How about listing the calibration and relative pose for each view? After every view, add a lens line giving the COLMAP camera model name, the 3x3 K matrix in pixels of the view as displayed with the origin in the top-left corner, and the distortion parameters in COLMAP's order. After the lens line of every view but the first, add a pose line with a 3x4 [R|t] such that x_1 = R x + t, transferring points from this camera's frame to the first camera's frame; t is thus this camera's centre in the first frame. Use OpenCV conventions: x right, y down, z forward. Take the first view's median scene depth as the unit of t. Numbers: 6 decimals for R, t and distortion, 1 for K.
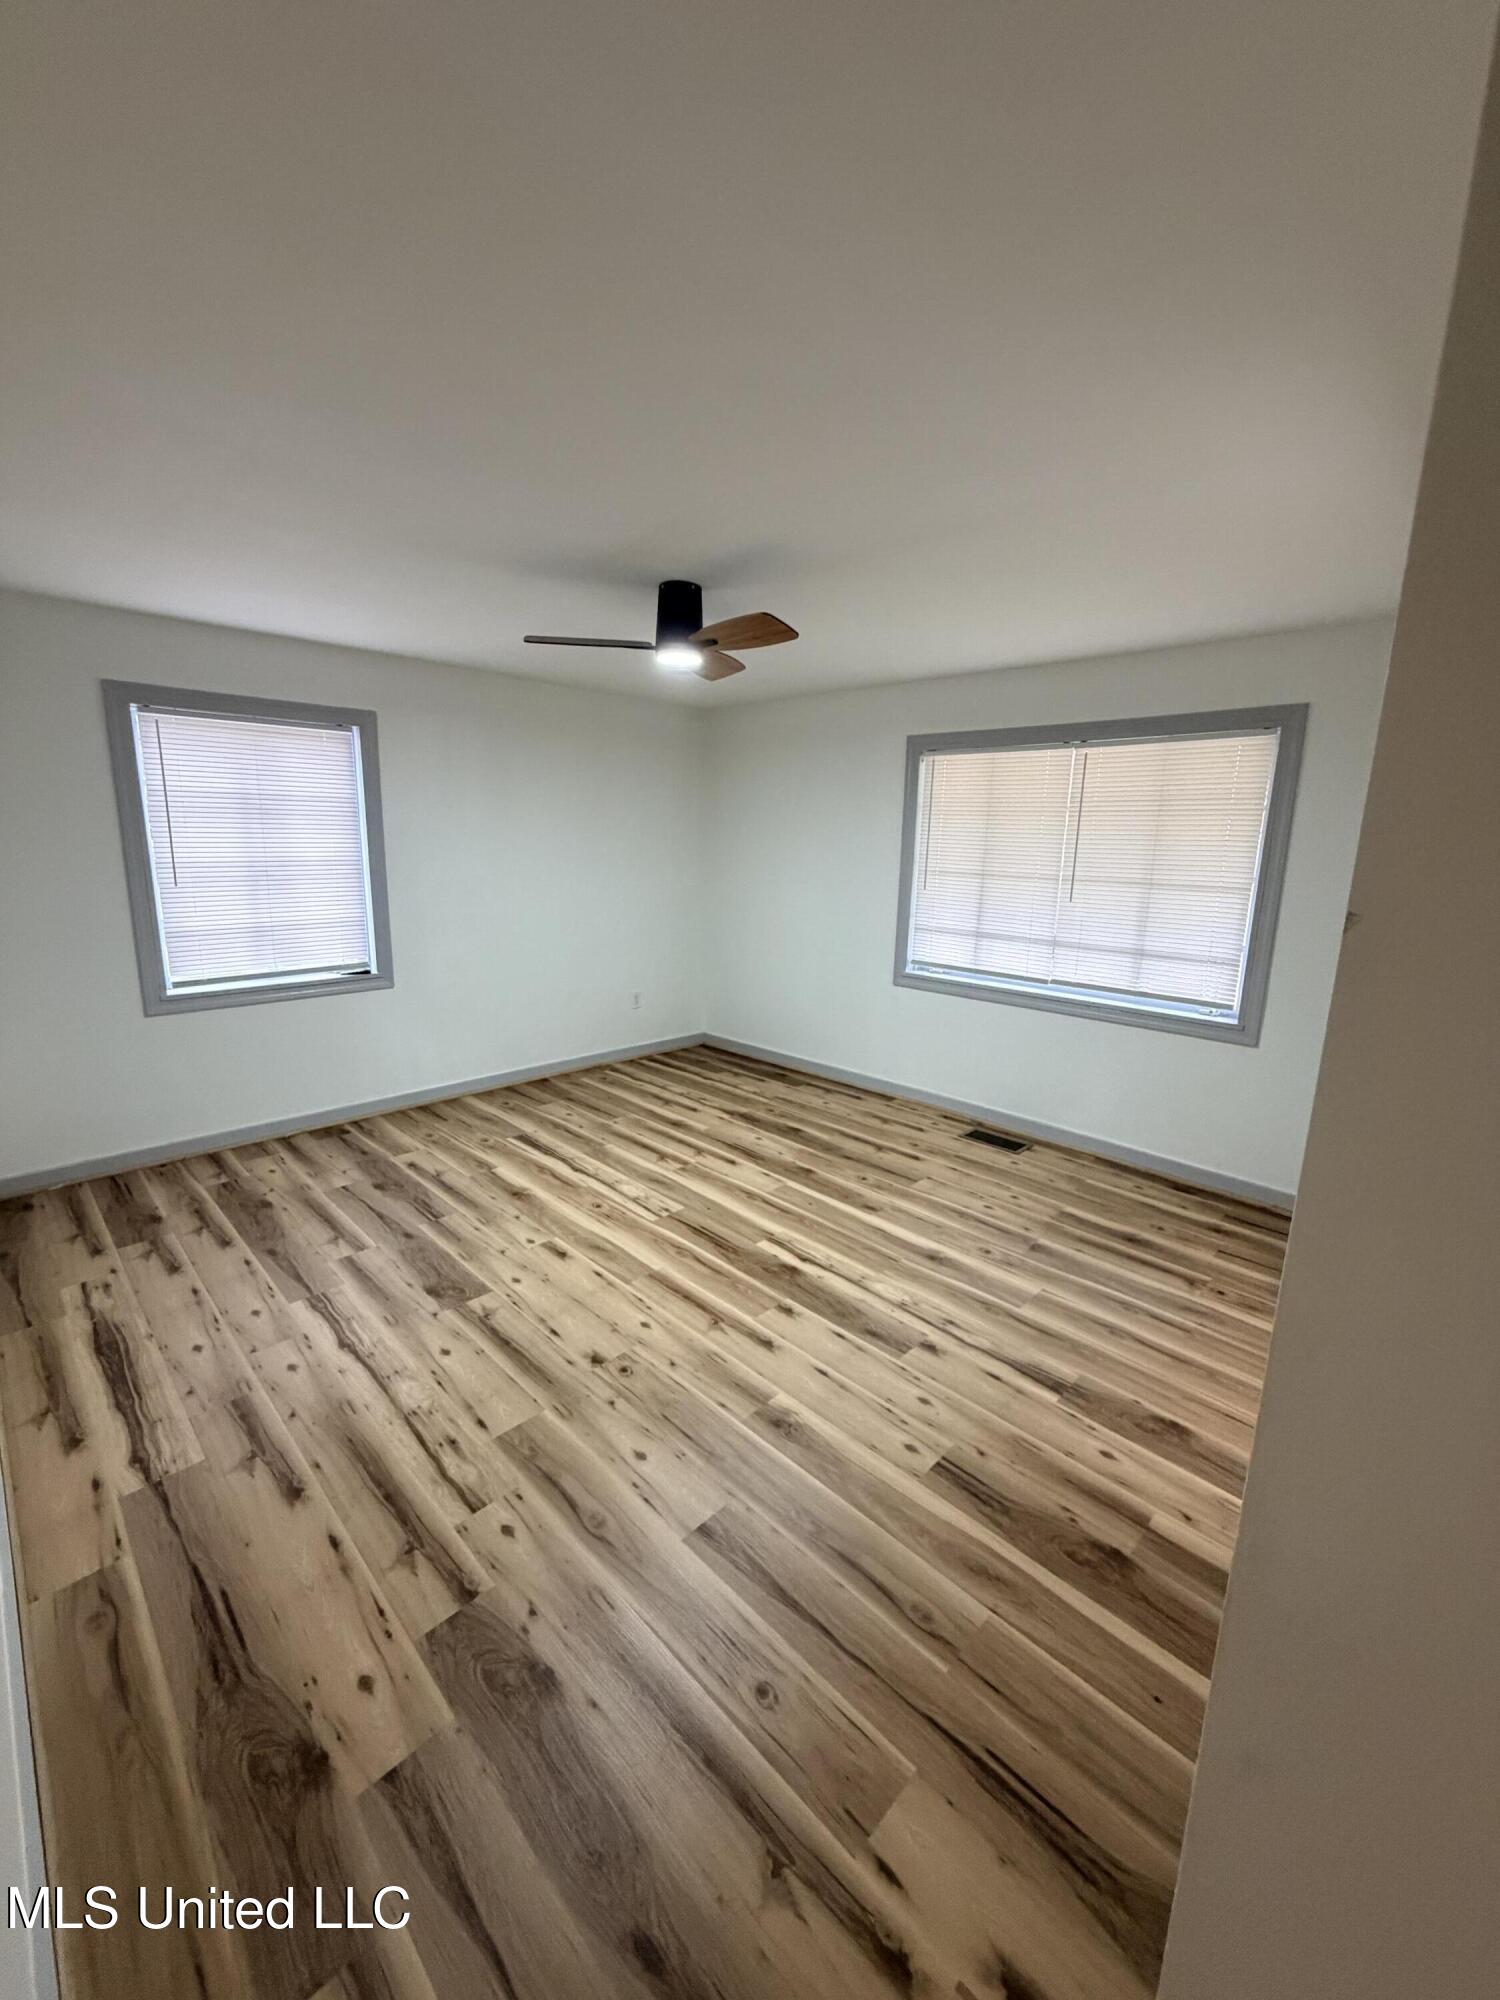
lens RADIAL K [[796.0, 0, 746.8], [0, 796.0, 989.3], [0, 0, 1]] dist [0.007255, -0.000227]
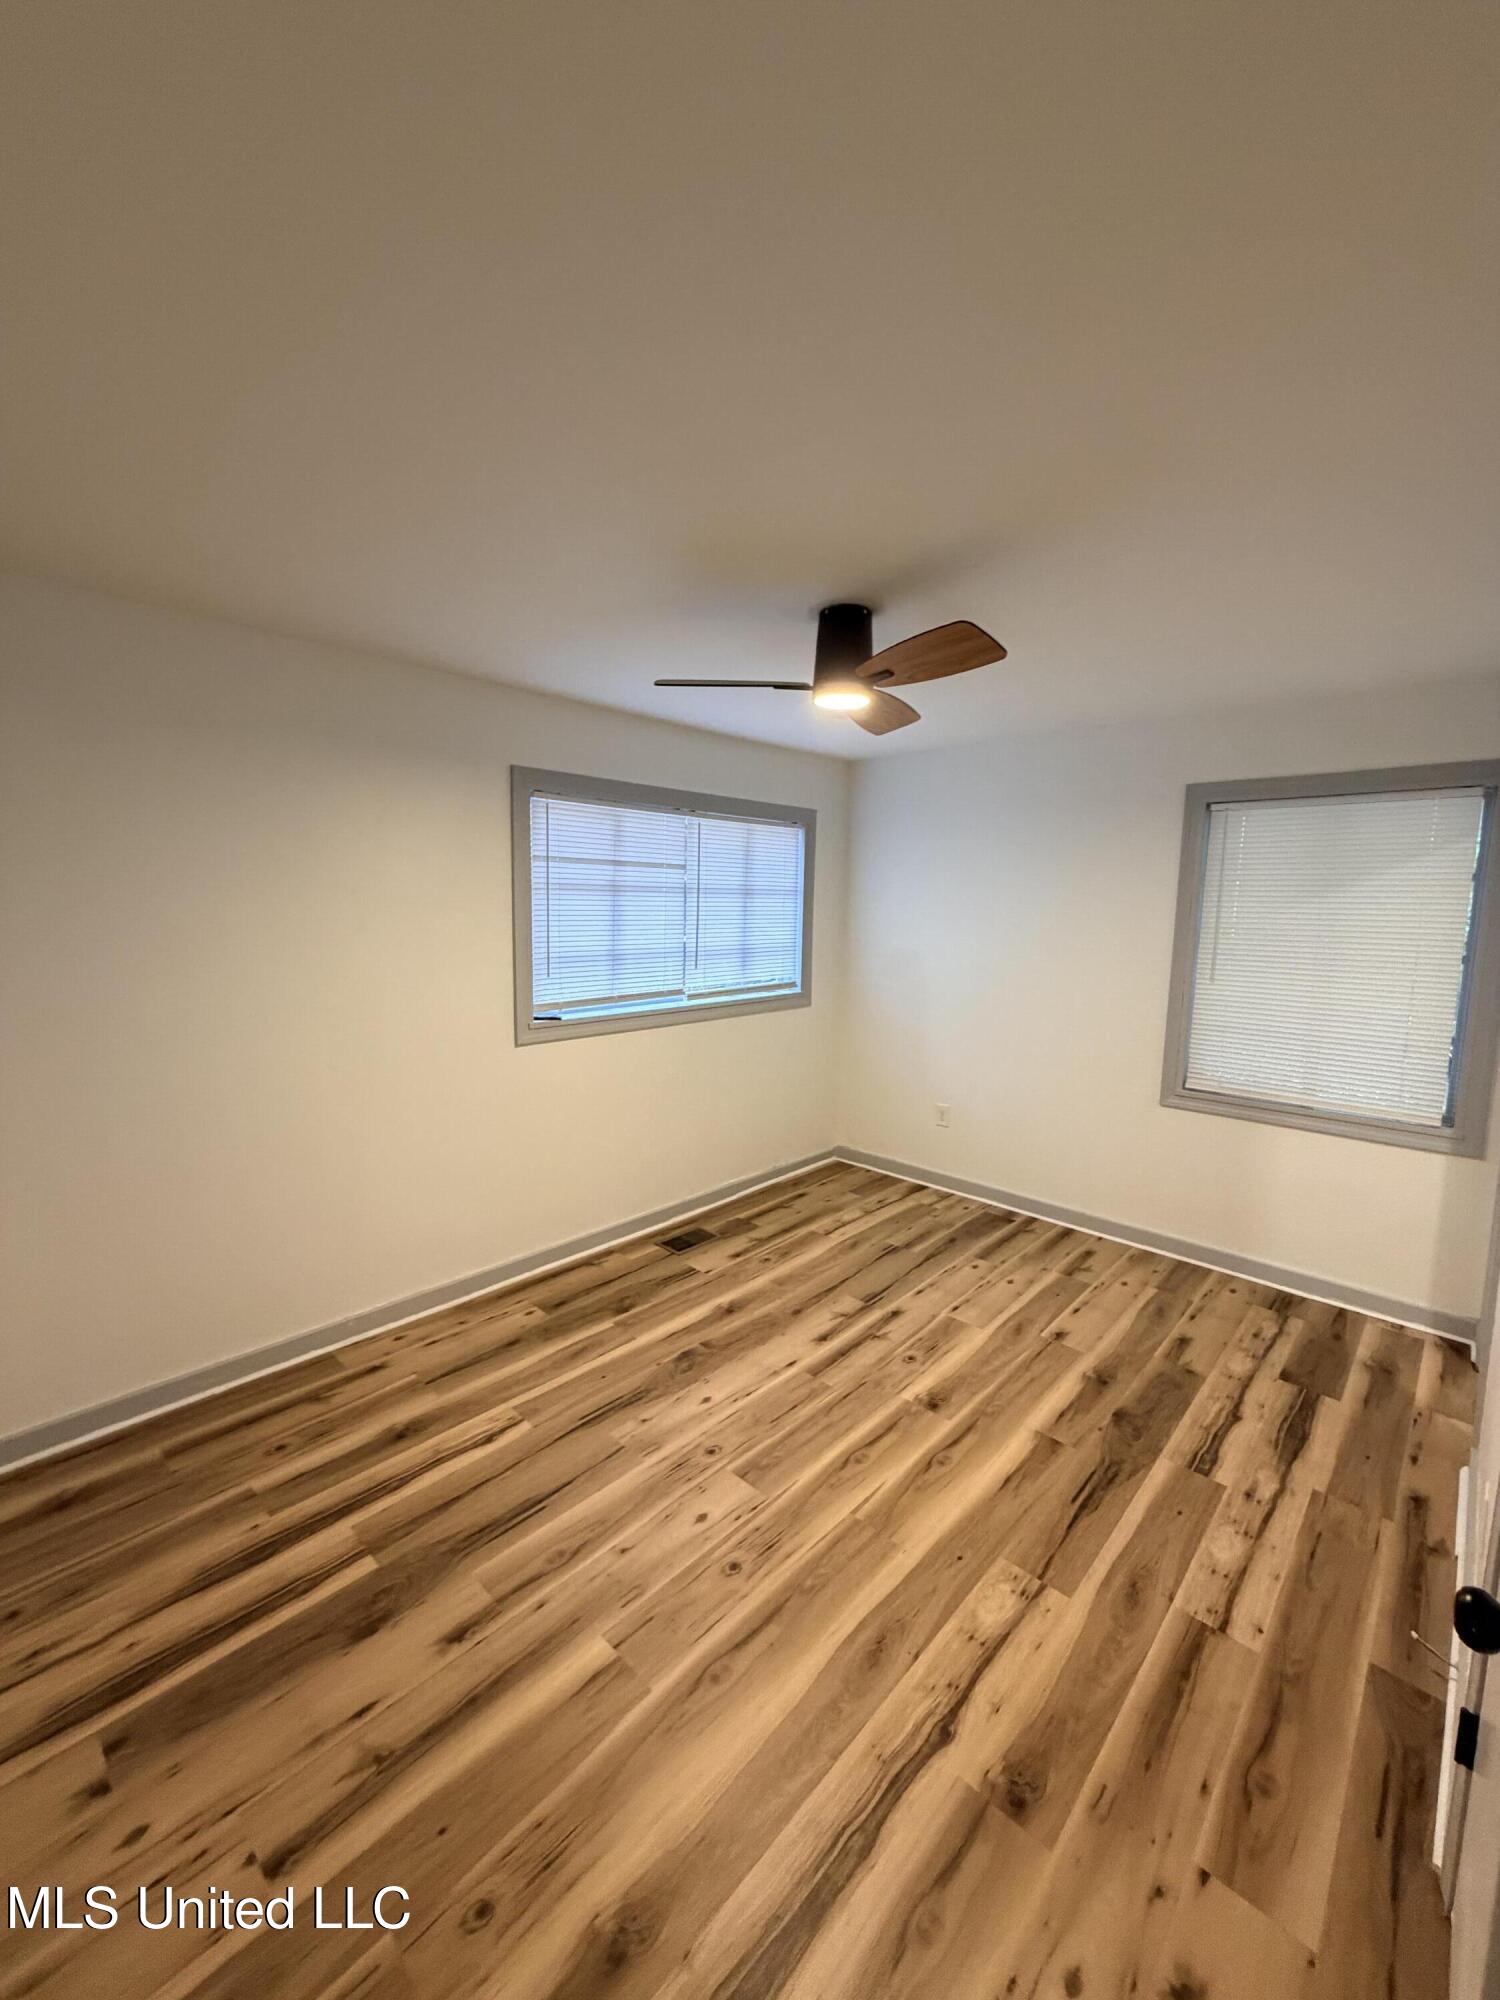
lens RADIAL K [[796.0, 0, 742.0], [0, 796.0, 1002.5], [0, 0, 1]] dist [0.007255, -0.000227]
pose [[-0.022955, -0.177443, 0.983863, -1.936811], [0.153673, 0.971801, 0.178853, -0.418142], [-0.987855, 0.155298, 0.004961, 1.507400]]
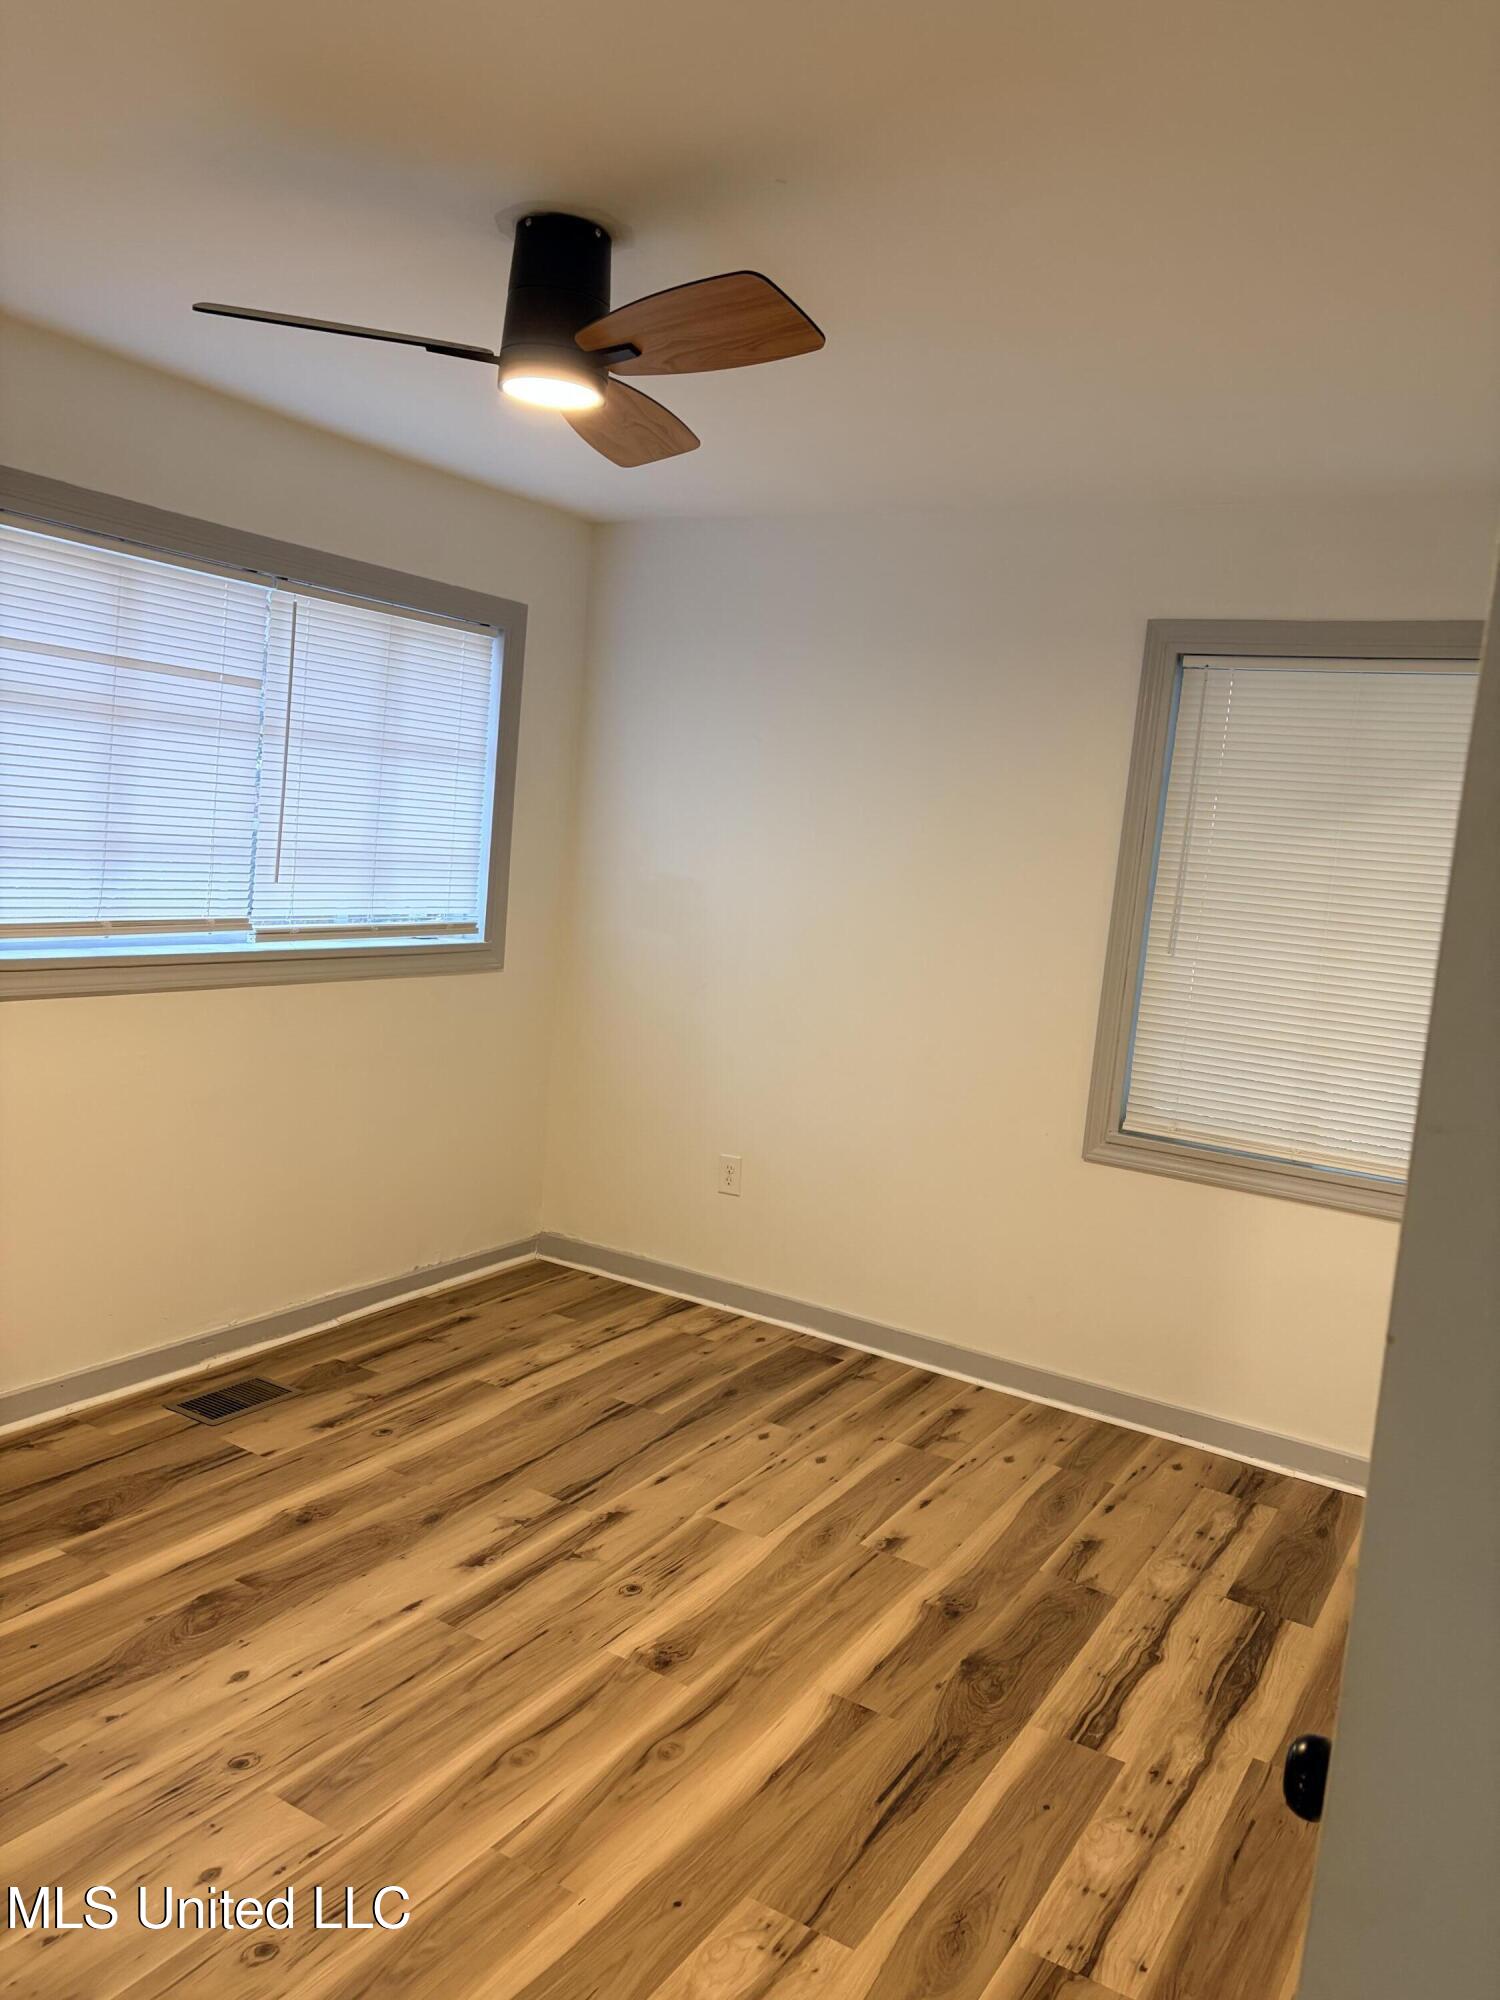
lens RADIAL K [[1514.7, 0, 729.5], [0, 1514.7, 995.7], [0, 0, 1]] dist [0.034845, -0.022317]
pose [[-0.224430, -0.181709, 0.957399, -2.045772], [0.068524, 0.977087, 0.201509, -0.361862], [-0.972078, 0.110830, -0.206837, 1.457934]]
